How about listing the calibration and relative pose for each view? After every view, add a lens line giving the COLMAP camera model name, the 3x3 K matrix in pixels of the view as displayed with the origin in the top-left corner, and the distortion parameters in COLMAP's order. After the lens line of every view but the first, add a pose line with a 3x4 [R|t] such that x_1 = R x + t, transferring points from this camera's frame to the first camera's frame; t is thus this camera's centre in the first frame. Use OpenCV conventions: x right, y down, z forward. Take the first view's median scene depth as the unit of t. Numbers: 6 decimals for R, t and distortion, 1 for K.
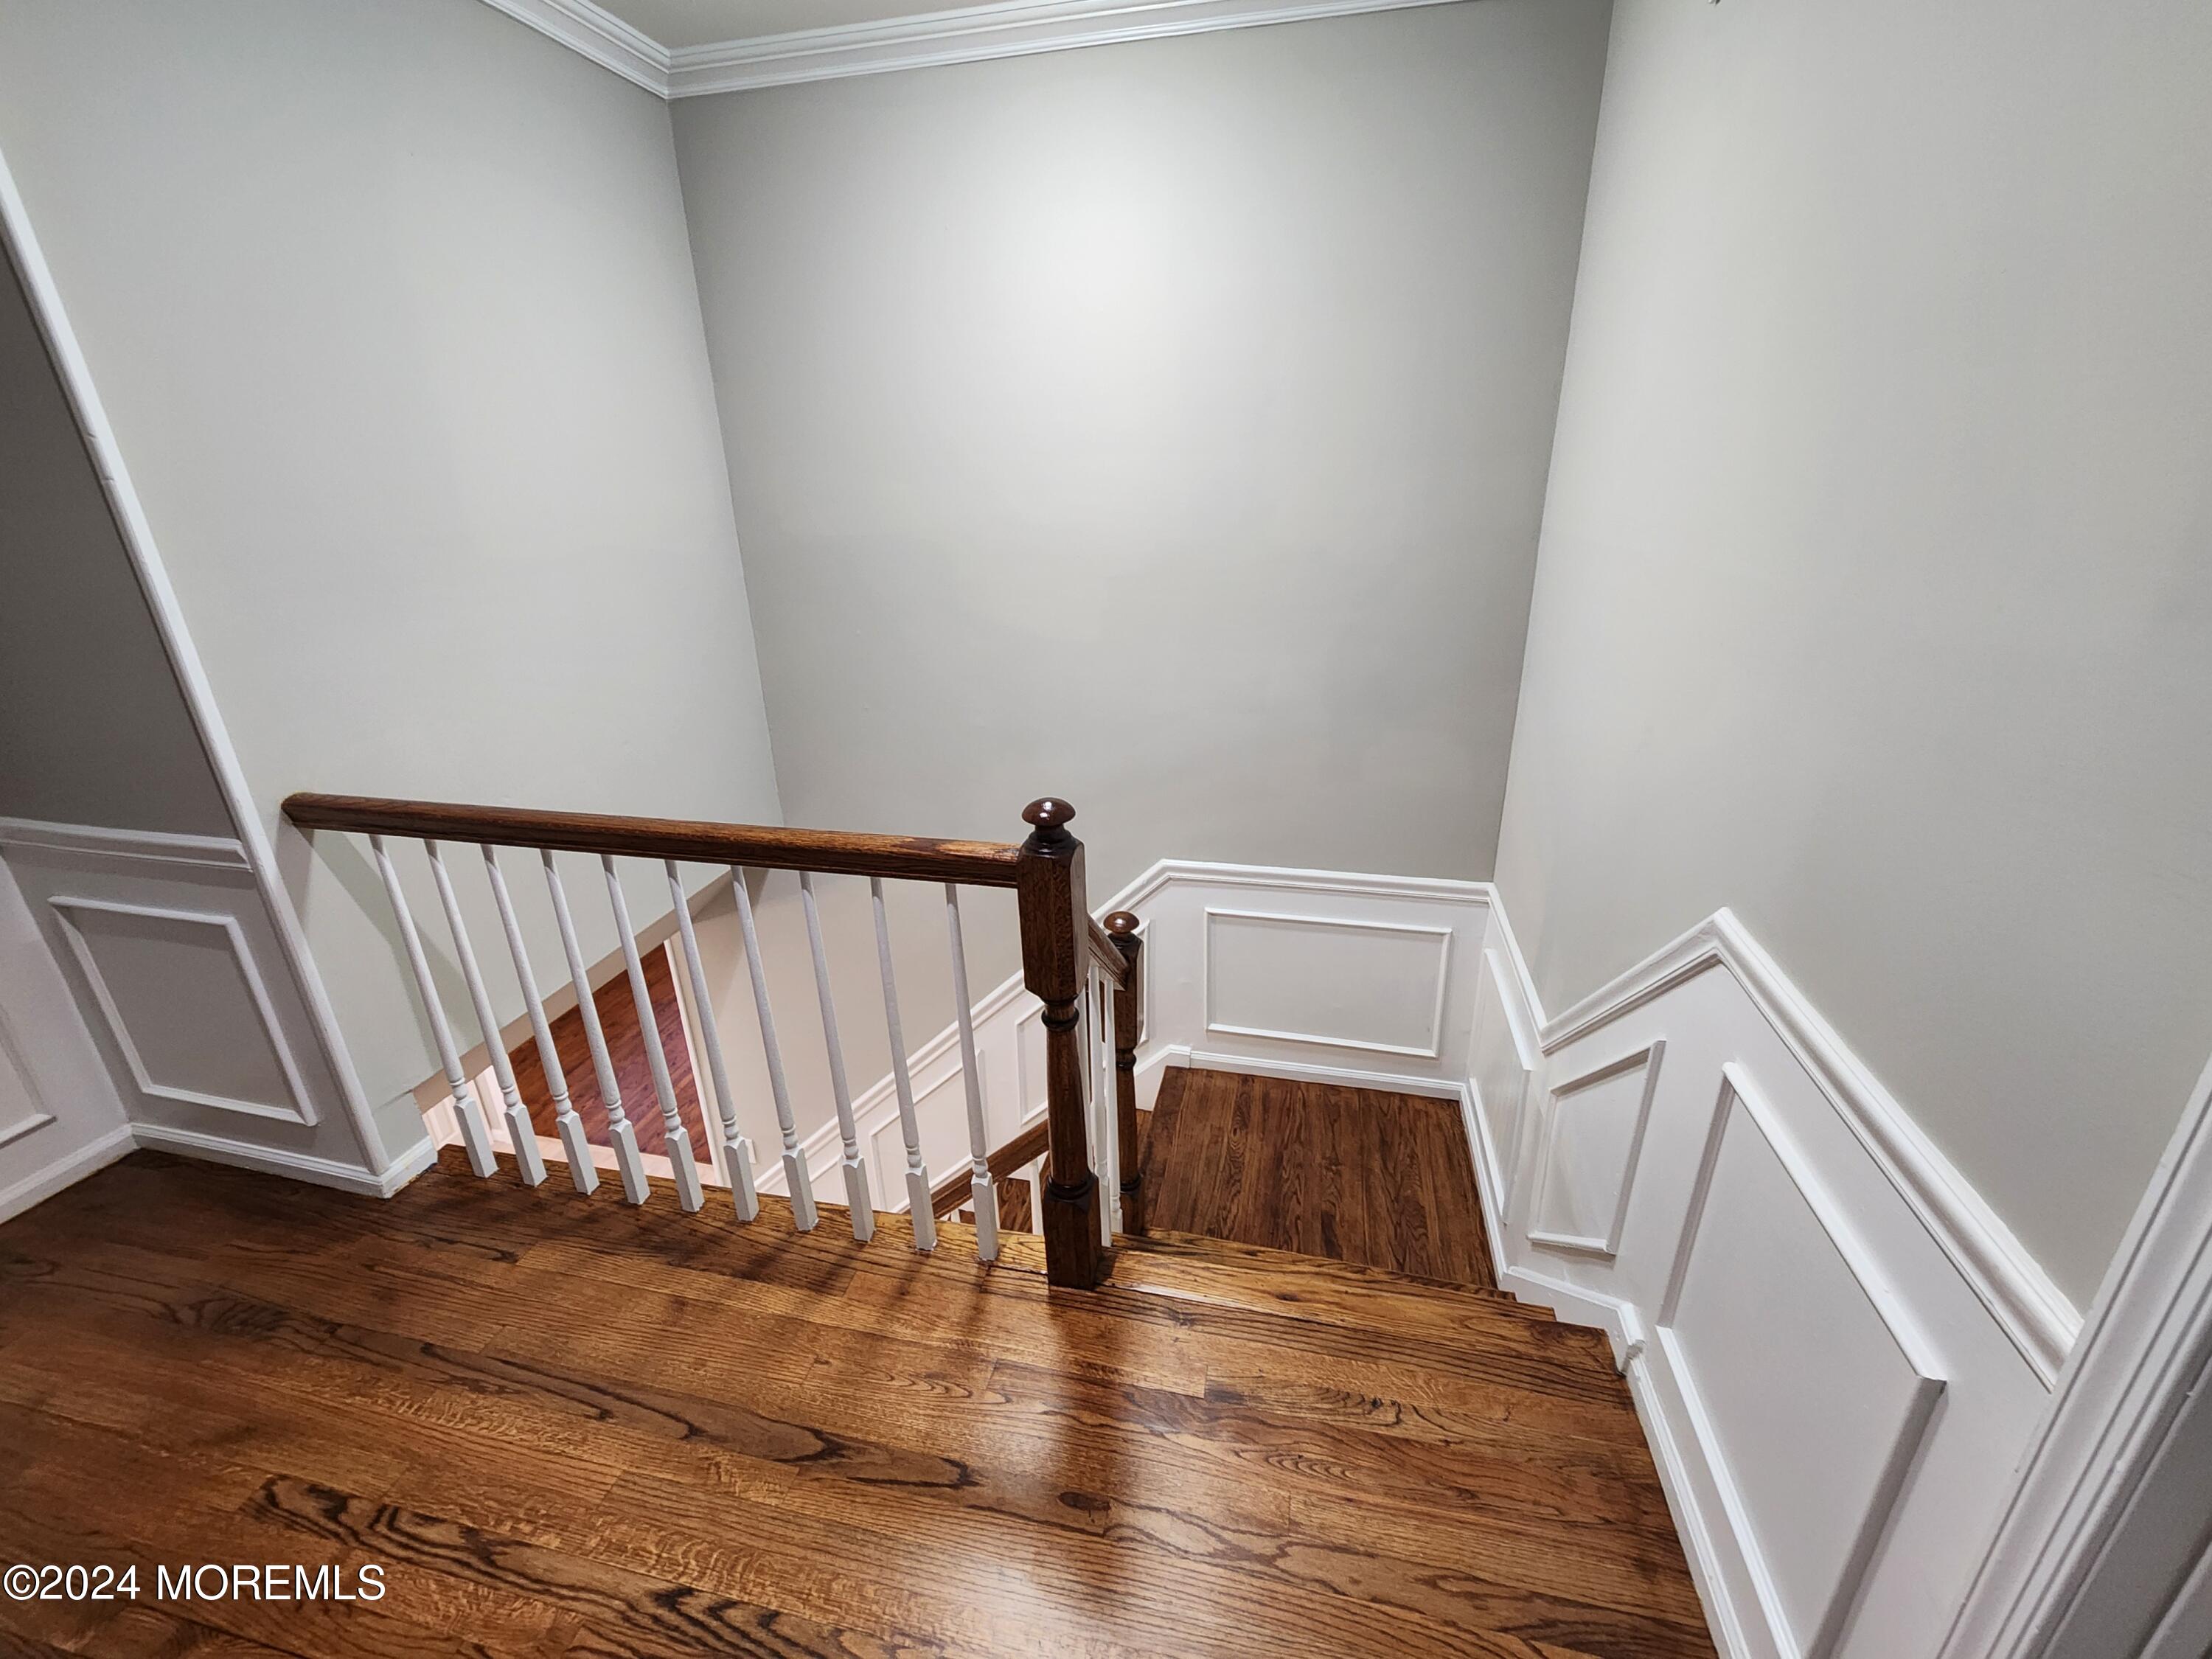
lens RADIAL K [[906.6, 0, 1098.0], [0, 906.6, 812.4], [0, 0, 1]] dist [0.001224, -0.001704]
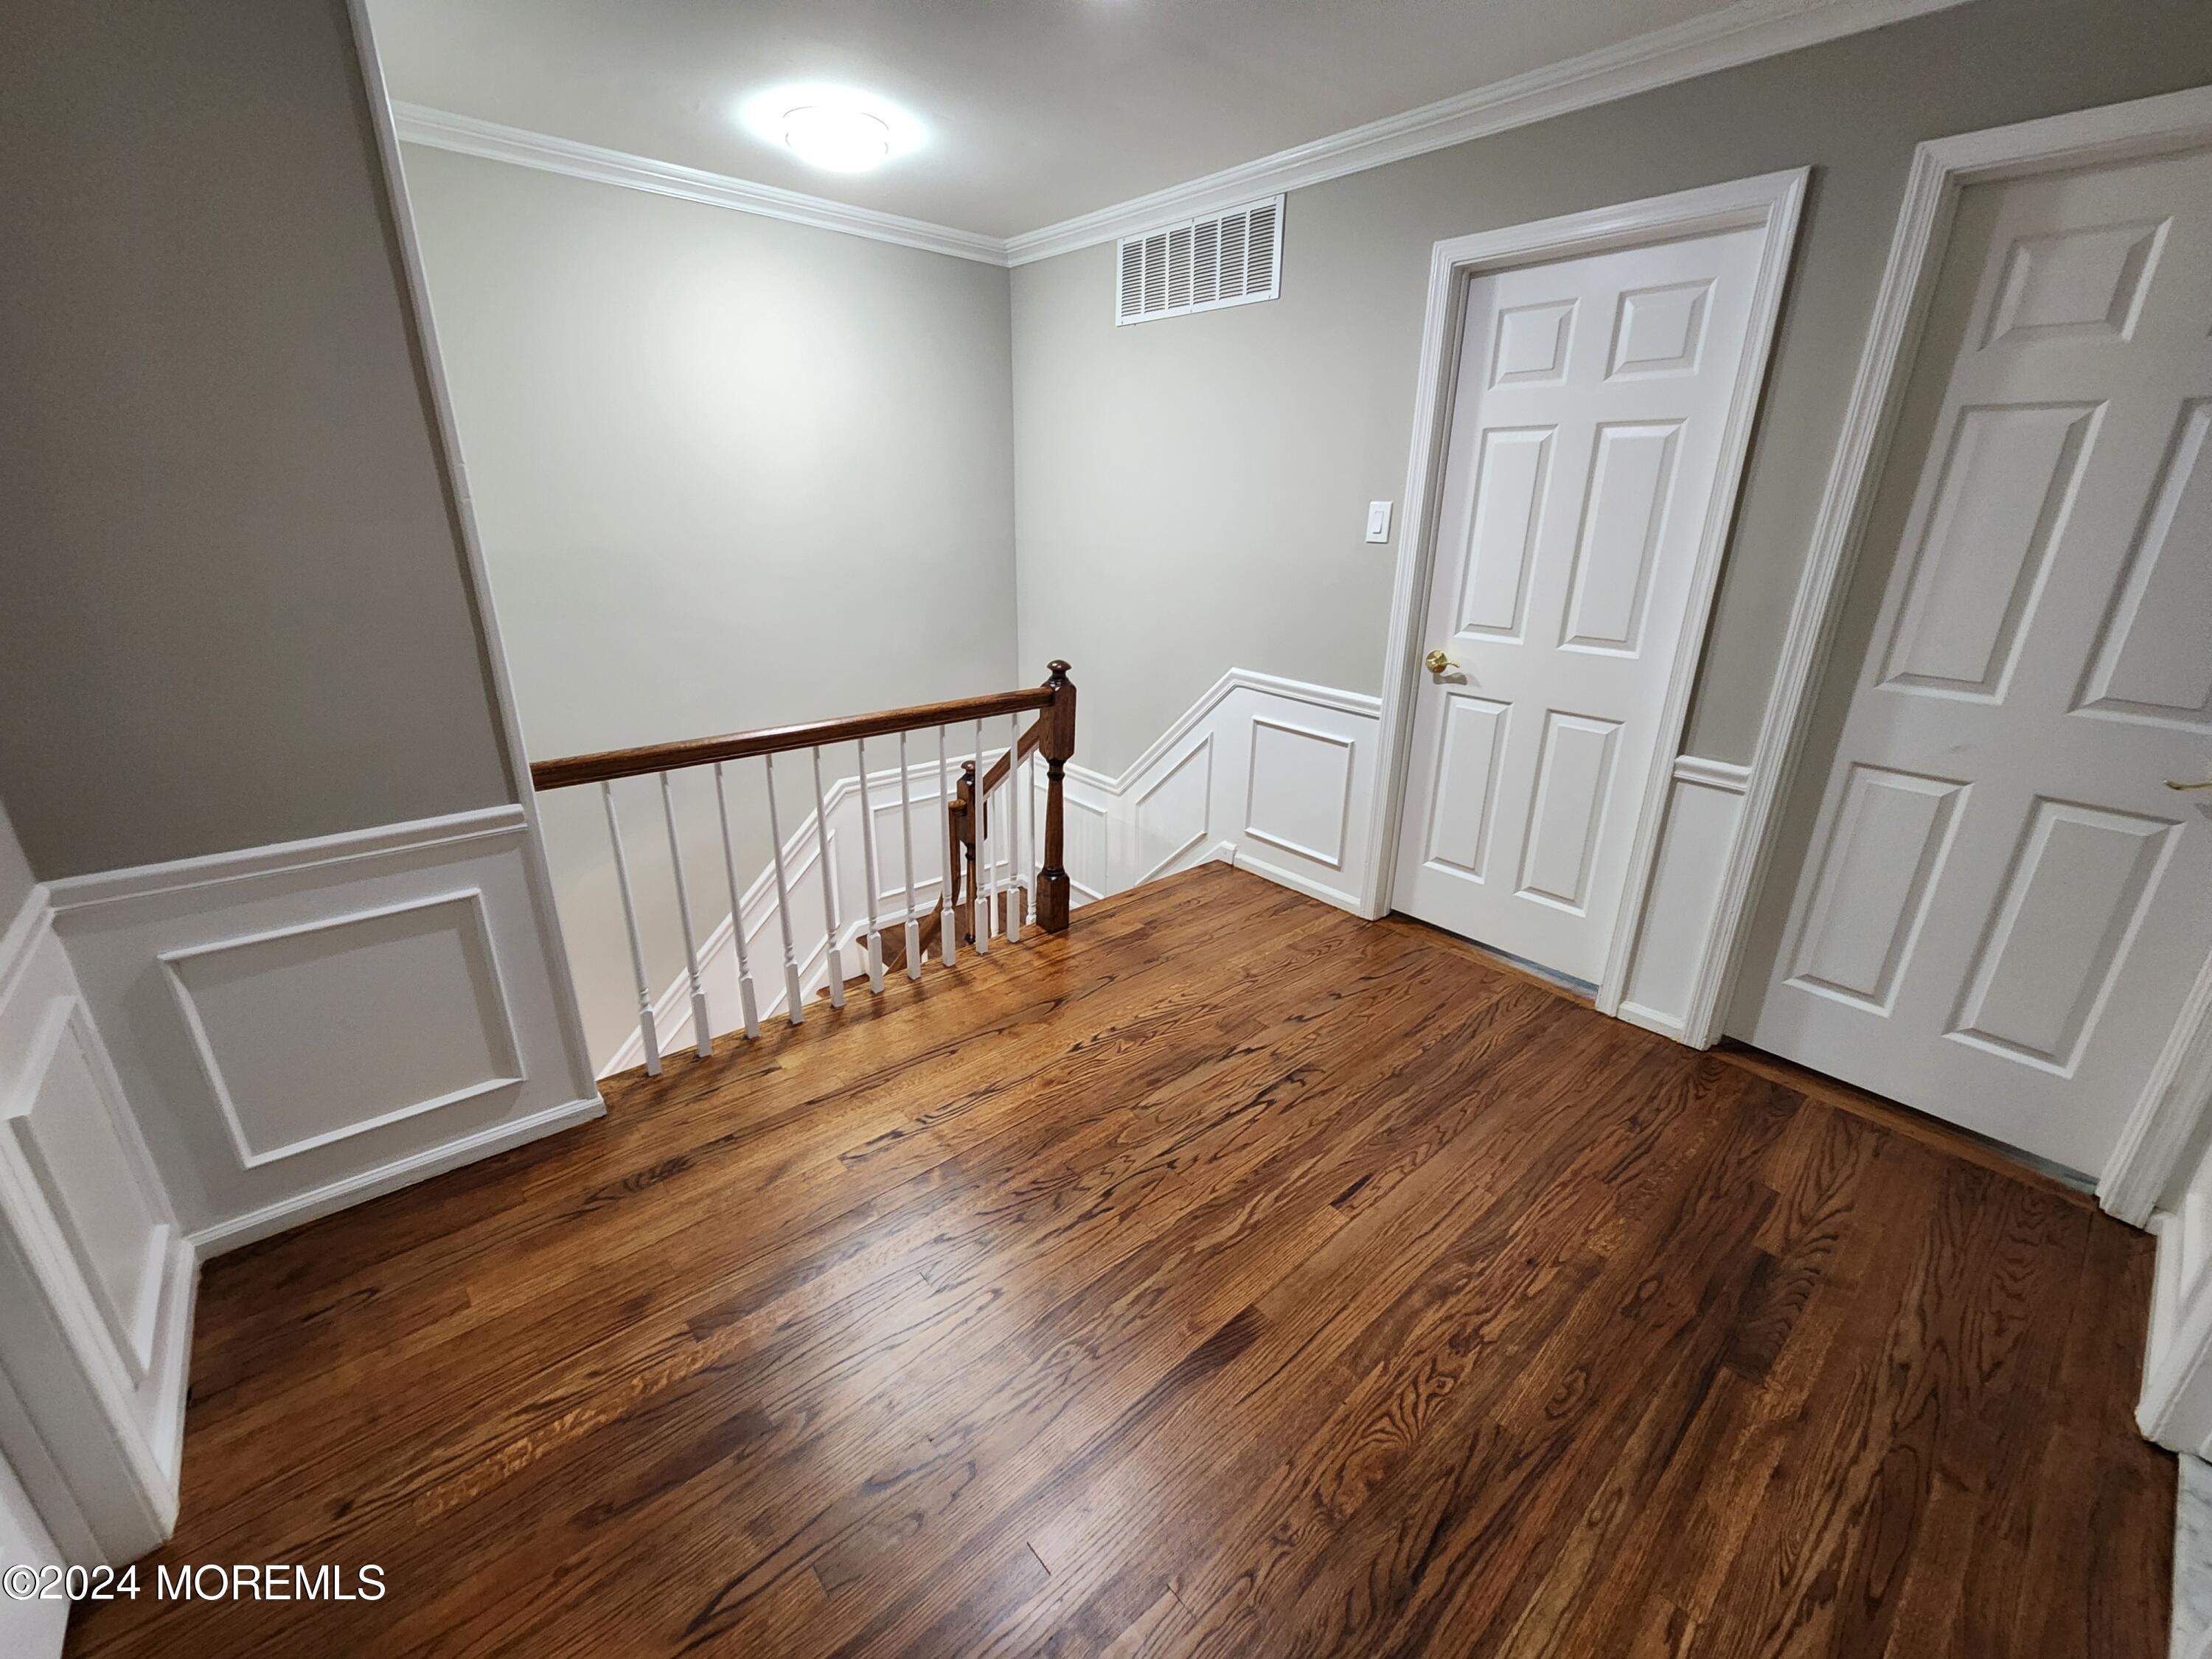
lens RADIAL K [[906.6, 0, 1113.3], [0, 906.6, 827.0], [0, 0, 1]] dist [0.001224, -0.001704]
pose [[0.583048, -0.250464, 0.772867, -1.683160], [0.256103, 0.959454, 0.117728, 0.146552], [-0.771017, 0.129293, 0.623552, -0.368963]]
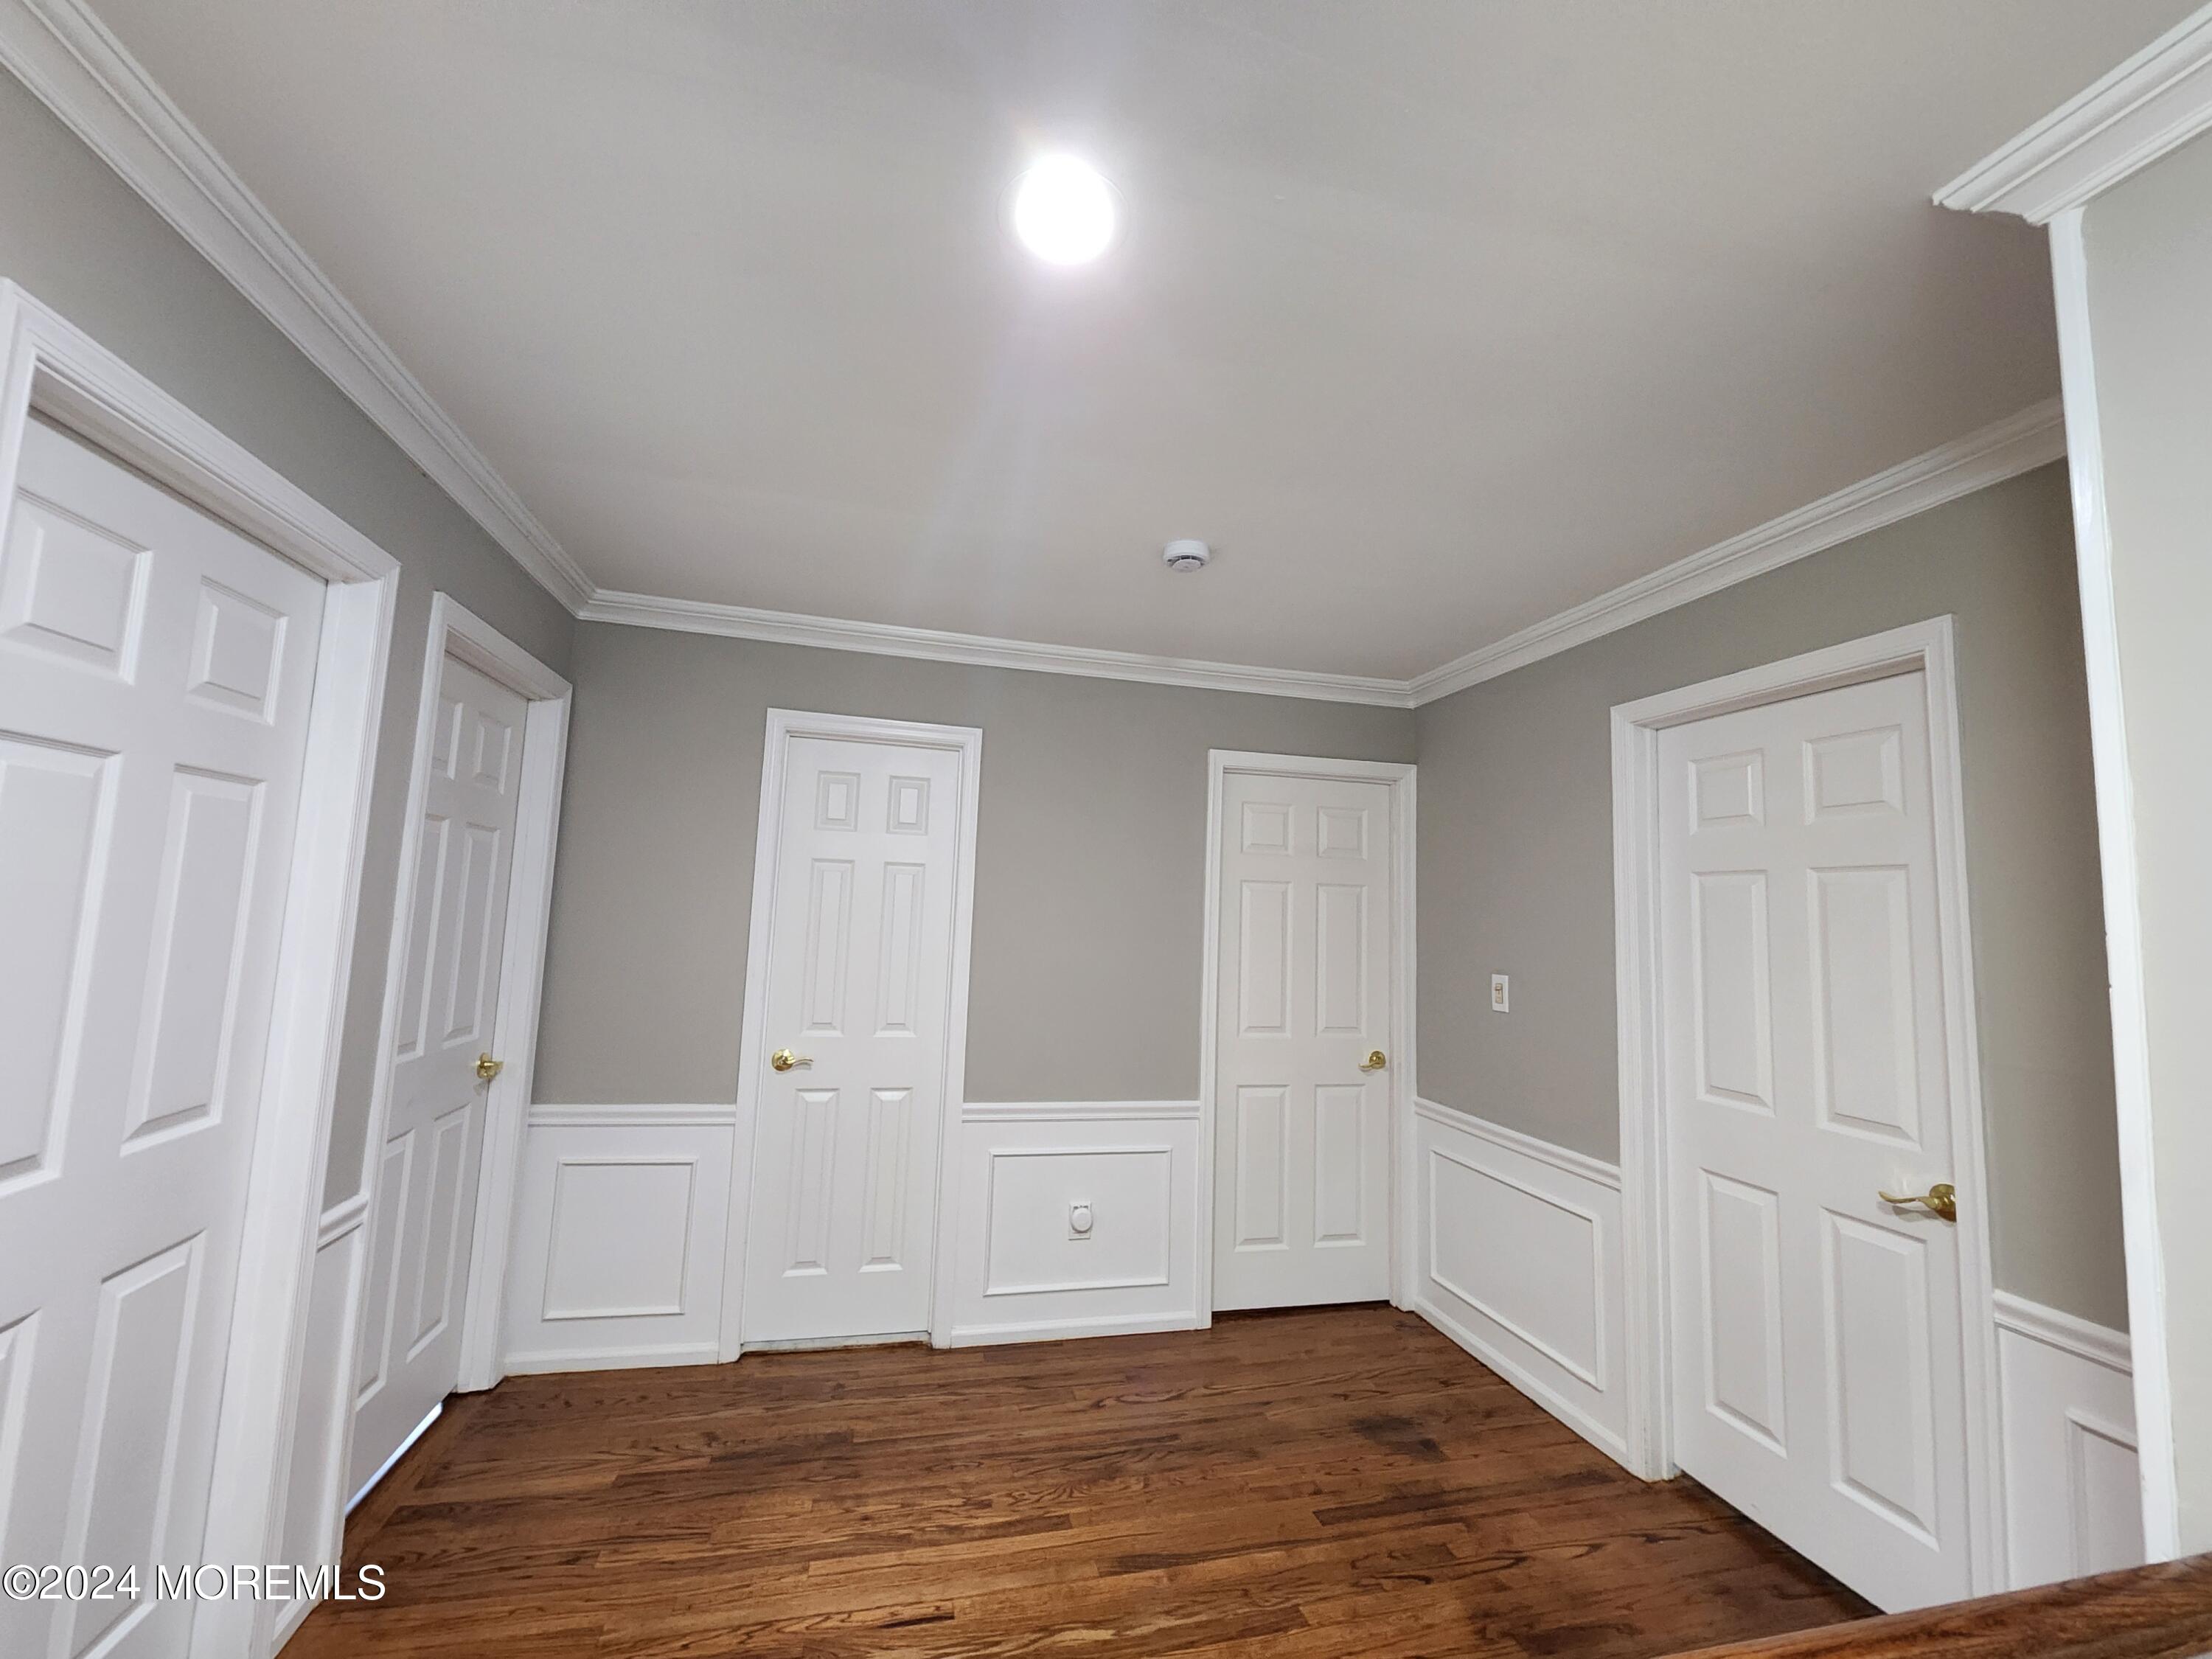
lens RADIAL K [[906.6, 0, 1103.2], [0, 906.6, 818.4], [0, 0, 1]] dist [0.001224, -0.001704]
pose [[-0.890867, -0.061487, -0.450084, -0.012827], [-0.176241, 0.959972, 0.217697, -0.531496], [0.418683, 0.273263, -0.866044, 1.310342]]
